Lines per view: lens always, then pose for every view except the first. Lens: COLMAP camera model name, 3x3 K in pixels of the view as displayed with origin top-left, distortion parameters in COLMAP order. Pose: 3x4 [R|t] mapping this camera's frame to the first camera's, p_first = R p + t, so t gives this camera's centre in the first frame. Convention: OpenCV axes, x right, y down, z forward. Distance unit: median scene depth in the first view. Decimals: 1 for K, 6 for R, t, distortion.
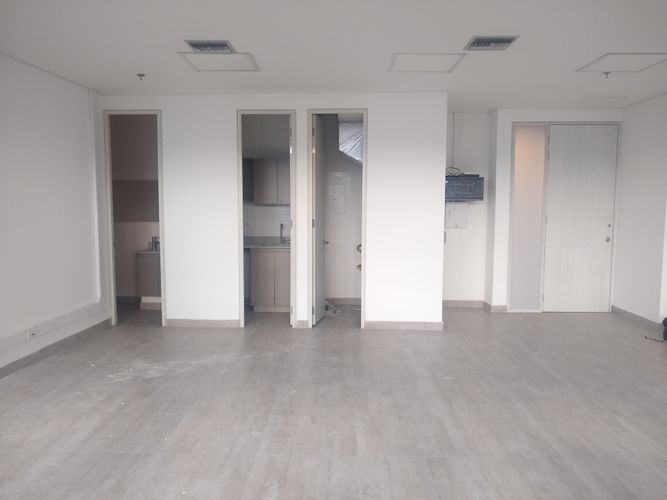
lens RADIAL K [[542.6, 0, 332.0], [0, 542.6, 247.5], [0, 0, 1]] dist [0.004458, 0.006988]
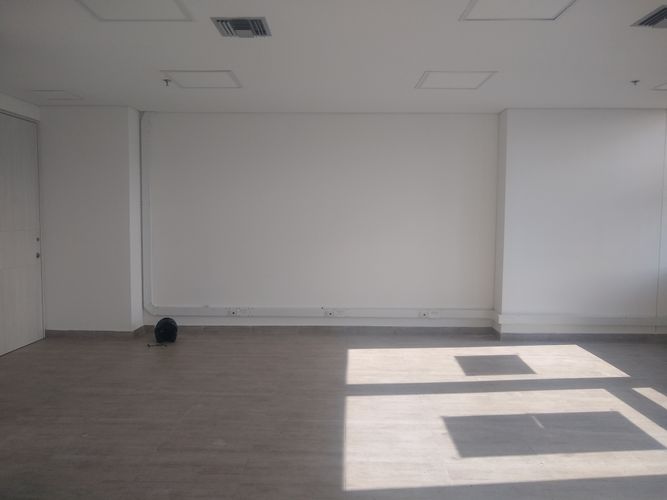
lens RADIAL K [[542.6, 0, 332.0], [0, 542.6, 247.5], [0, 0, 1]] dist [0.004458, 0.006988]
pose [[0.022537, -0.076573, 0.996809, -0.558171], [0.089385, 0.993224, 0.074276, -0.082081], [-0.995742, 0.087426, 0.029229, 0.843802]]
